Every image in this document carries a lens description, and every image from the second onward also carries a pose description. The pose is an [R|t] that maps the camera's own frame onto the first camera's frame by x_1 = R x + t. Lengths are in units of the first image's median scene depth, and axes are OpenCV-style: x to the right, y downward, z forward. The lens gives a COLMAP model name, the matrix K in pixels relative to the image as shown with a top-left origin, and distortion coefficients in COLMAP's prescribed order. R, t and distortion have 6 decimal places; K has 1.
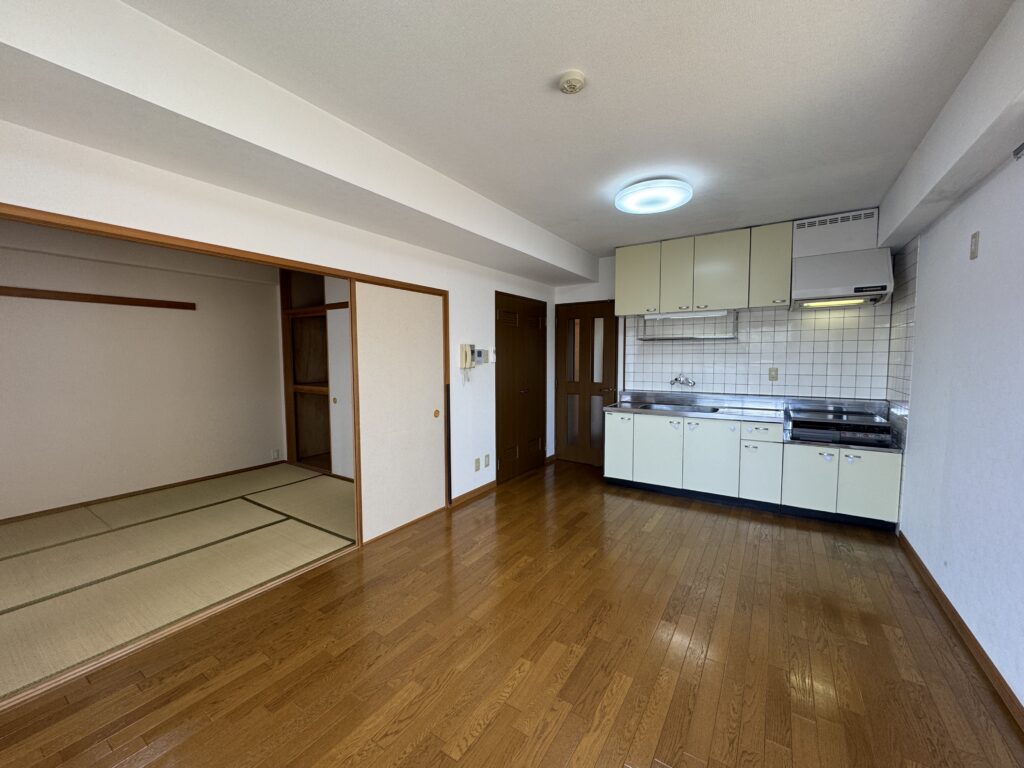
lens RADIAL K [[404.9, 0, 512.0], [0, 404.9, 384.0], [0, 0, 1]] dist [-0.000923, -0.000311]
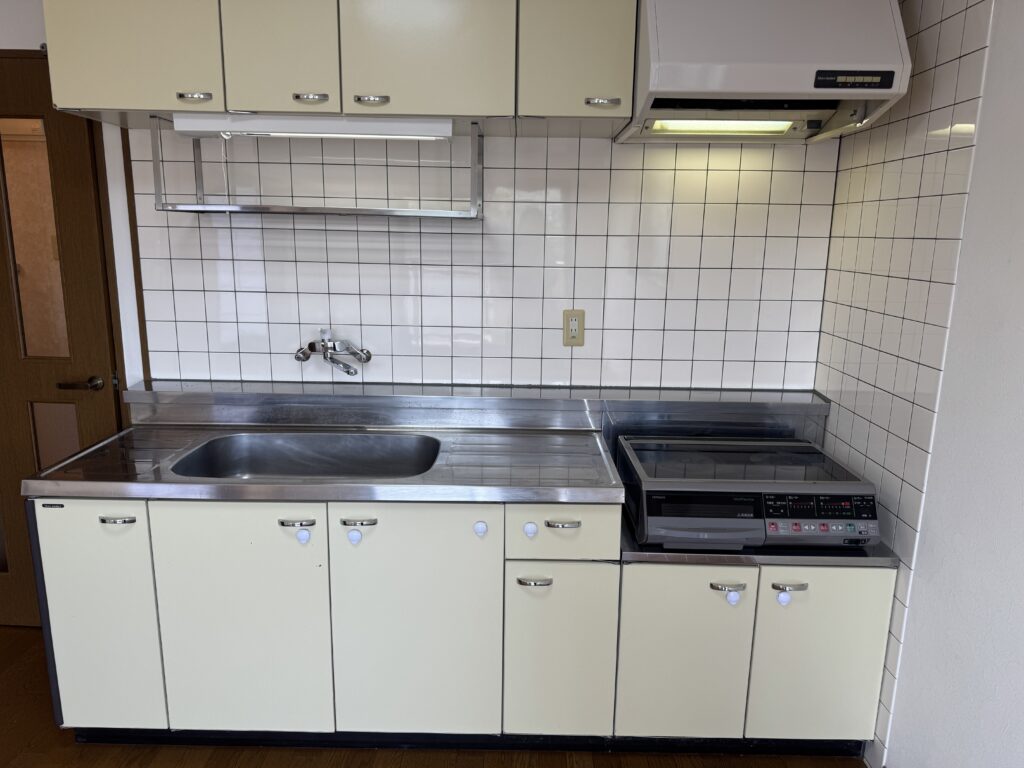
lens RADIAL K [[712.6, 0, 512.0], [0, 712.6, 384.0], [0, 0, 1]] dist [0.020046, -0.003624]
pose [[0.838524, -0.095281, 0.536469, 0.261428], [0.016583, 0.988598, 0.149663, -0.067826], [-0.544613, -0.116600, 0.830543, 0.503731]]
